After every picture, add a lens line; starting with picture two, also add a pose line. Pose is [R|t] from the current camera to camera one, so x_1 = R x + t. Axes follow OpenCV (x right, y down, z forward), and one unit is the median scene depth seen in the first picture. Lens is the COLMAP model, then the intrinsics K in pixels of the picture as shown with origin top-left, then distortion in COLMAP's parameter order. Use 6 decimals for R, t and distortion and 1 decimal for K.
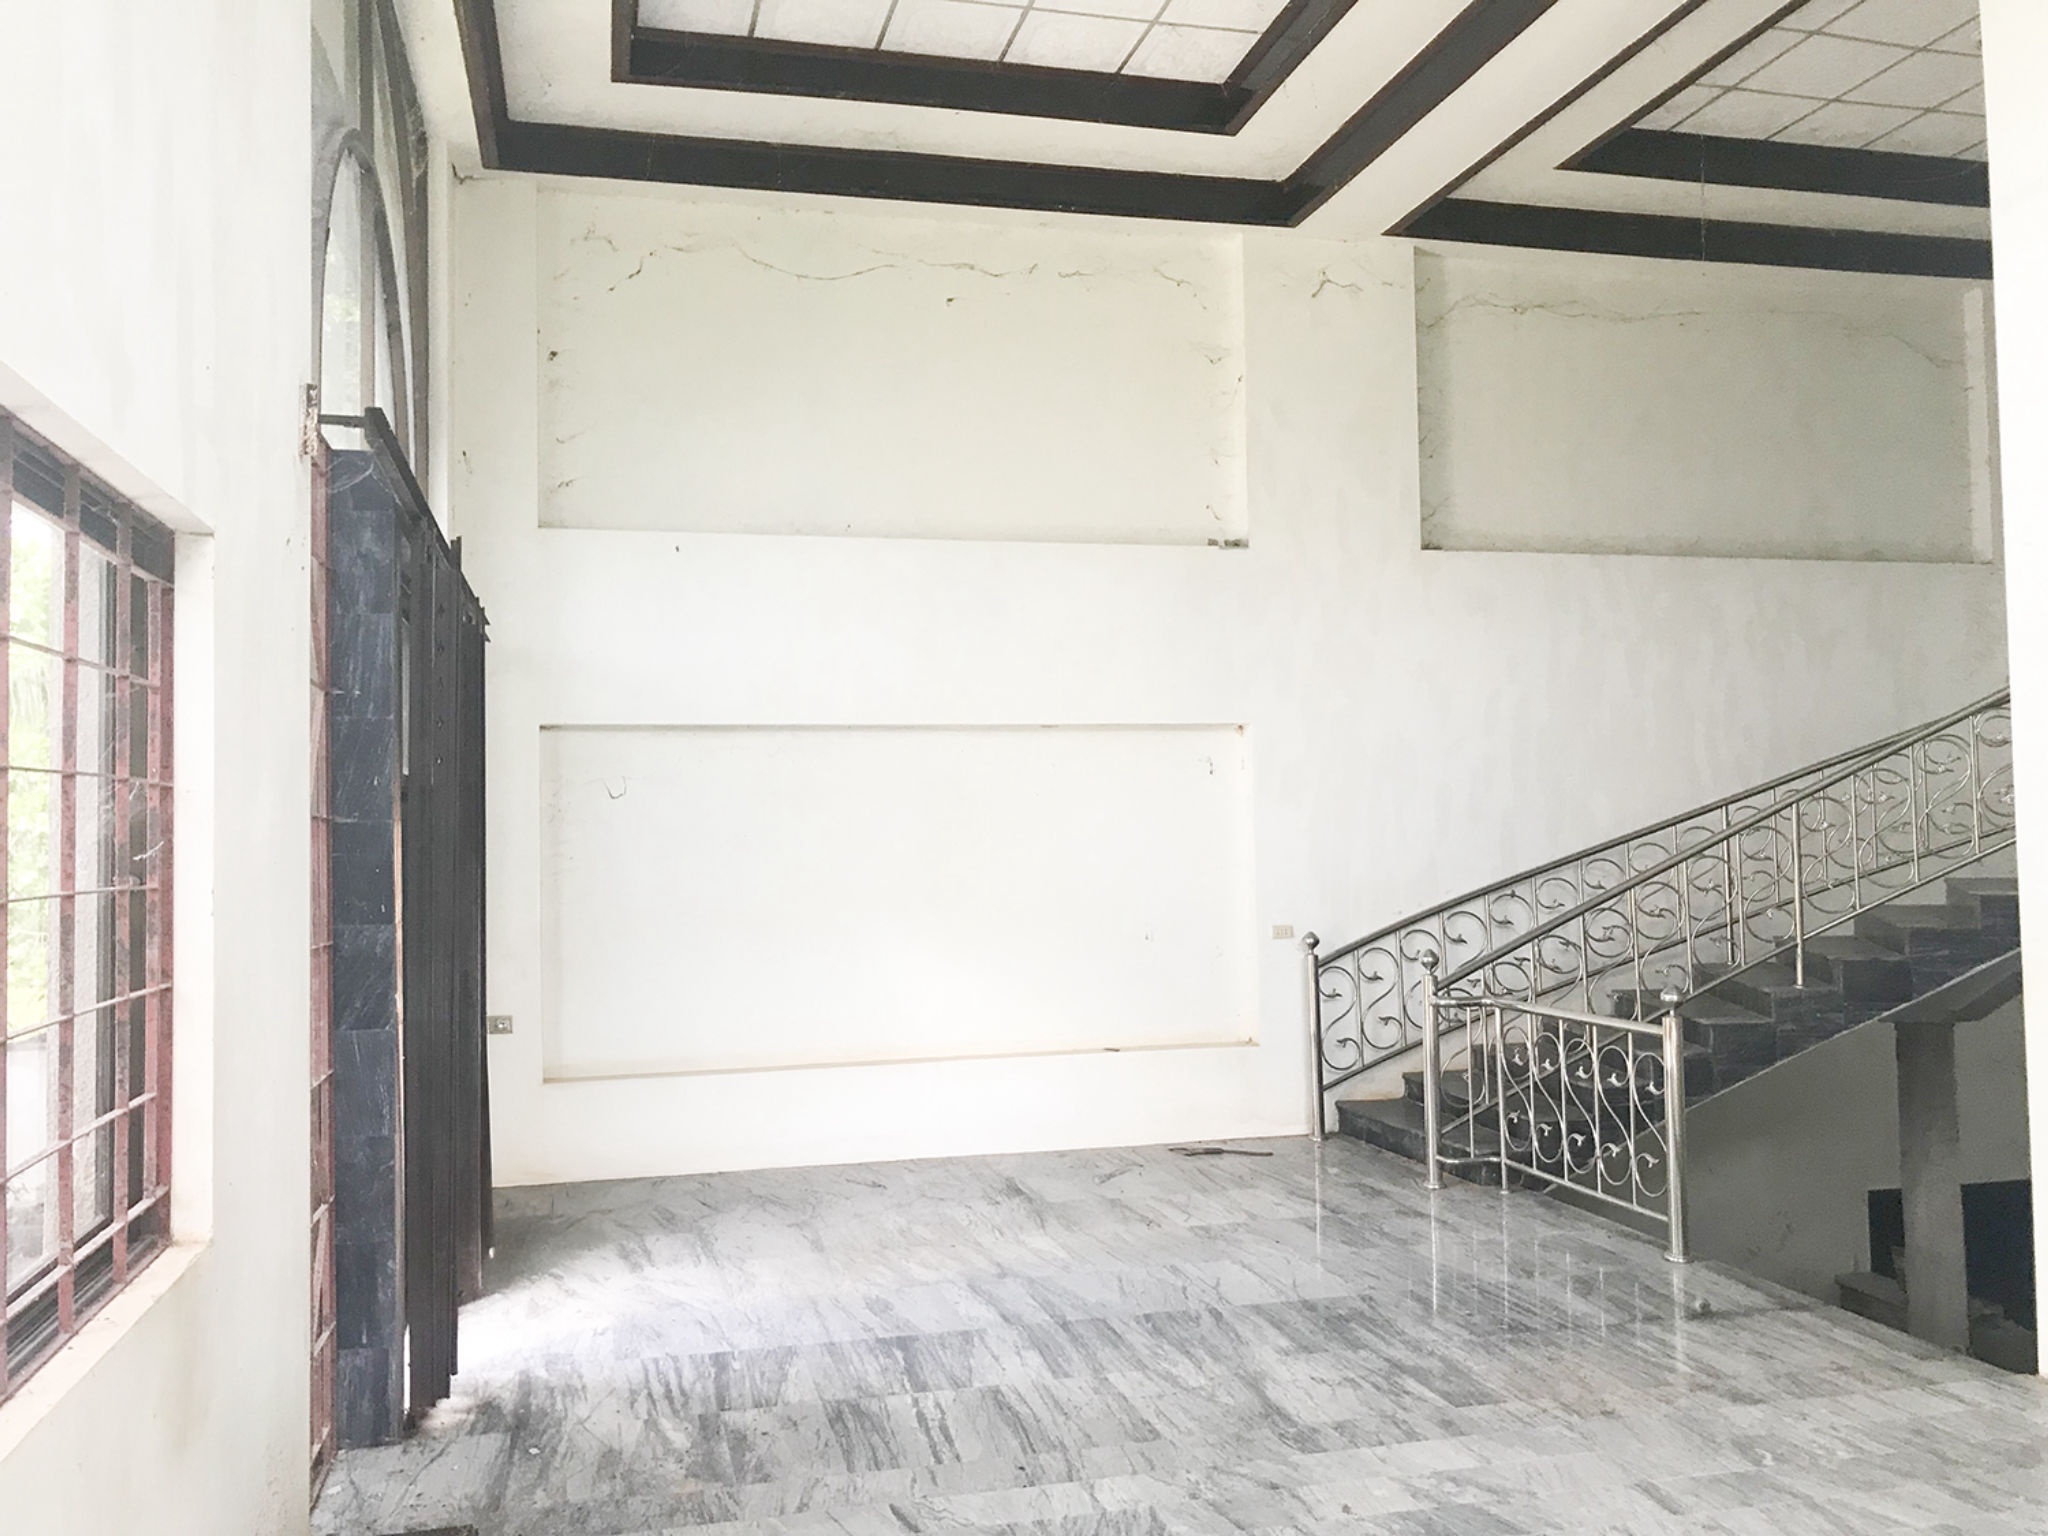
lens RADIAL K [[1696.1, 0, 1012.1], [0, 1696.1, 766.0], [0, 0, 1]] dist [0.003600, 0.008912]
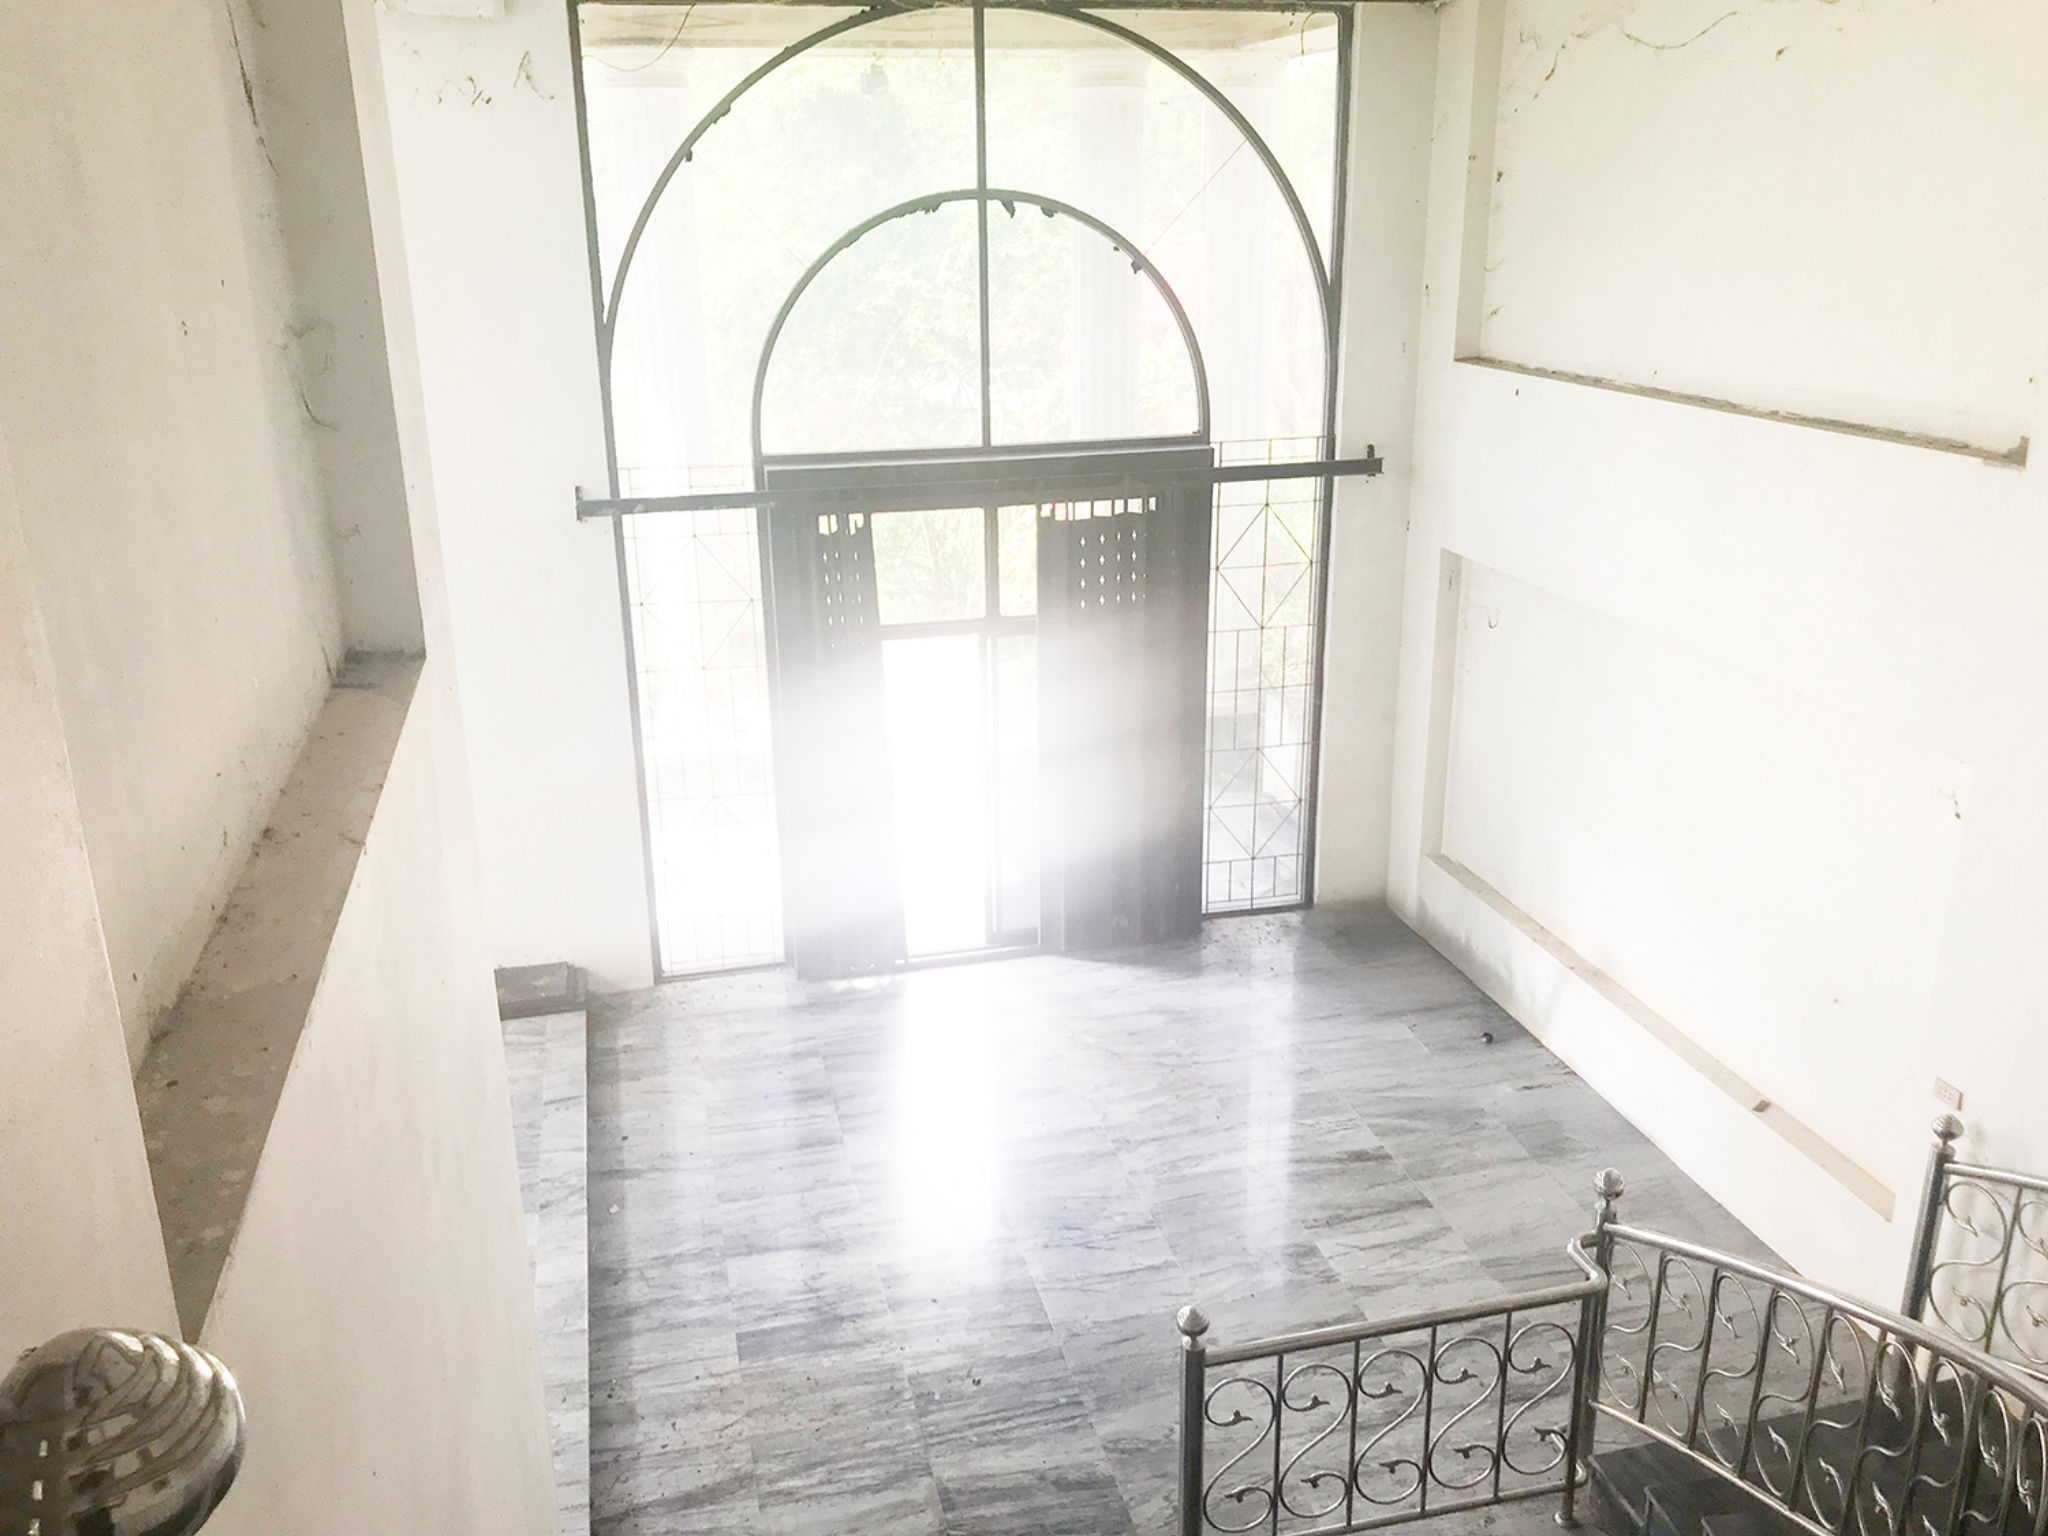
lens RADIAL K [[1696.1, 0, 1012.1], [0, 1696.1, 766.0], [0, 0, 1]] dist [0.003600, 0.008912]
pose [[-0.014284, 0.337220, -0.941317, 0.821795], [0.051444, 0.940415, 0.336116, -0.282042], [0.998574, -0.043624, -0.030781, 0.779536]]
